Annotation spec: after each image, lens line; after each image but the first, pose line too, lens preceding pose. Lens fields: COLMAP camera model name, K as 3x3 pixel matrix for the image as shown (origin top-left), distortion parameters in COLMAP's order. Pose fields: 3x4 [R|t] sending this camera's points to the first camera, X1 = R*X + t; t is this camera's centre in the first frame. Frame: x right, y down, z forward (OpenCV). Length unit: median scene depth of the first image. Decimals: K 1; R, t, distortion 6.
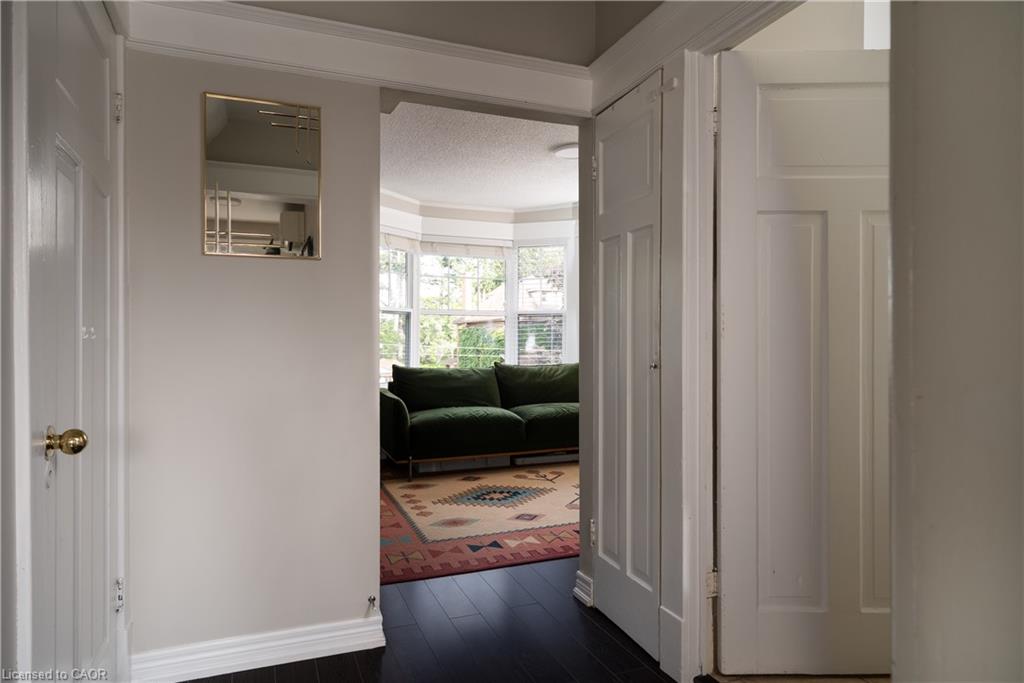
lens RADIAL K [[607.1, 0, 512.0], [0, 607.1, 341.5], [0, 0, 1]] dist [0.034973, 0.000328]
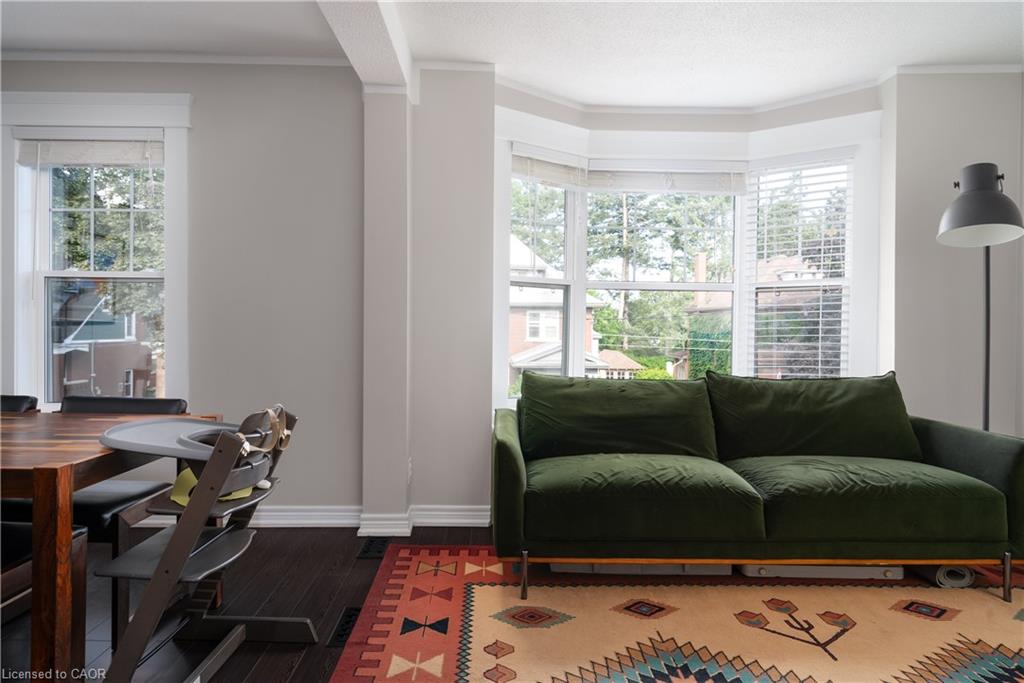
lens RADIAL K [[607.1, 0, 512.0], [0, 607.1, 341.5], [0, 0, 1]] dist [0.034973, 0.000328]
pose [[0.927679, 0.014727, -0.373088, 0.013864], [-0.008641, 0.999801, 0.017979, -0.001492], [0.373279, -0.013455, 0.927622, 0.404514]]
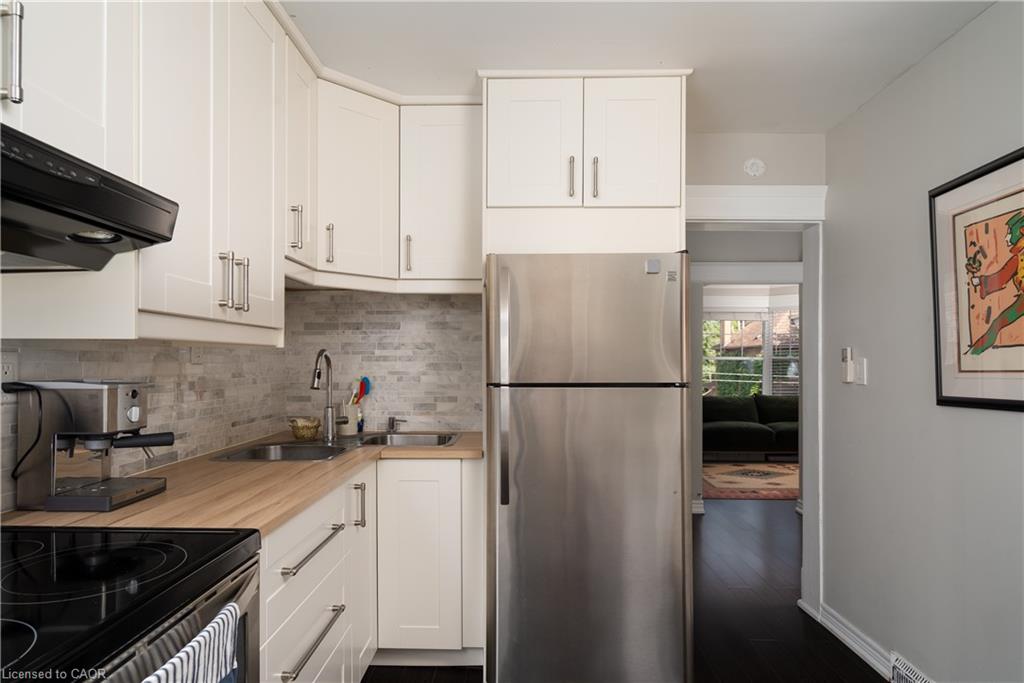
lens RADIAL K [[598.0, 0, 509.0], [0, 598.0, 362.3], [0, 0, 1]] dist [0.004237, 0.000526]
pose [[0.914573, 0.008131, -0.404340, 0.013122], [-0.007879, 0.999966, 0.002287, -0.038307], [0.404345, 0.001094, 0.914606, -0.567206]]
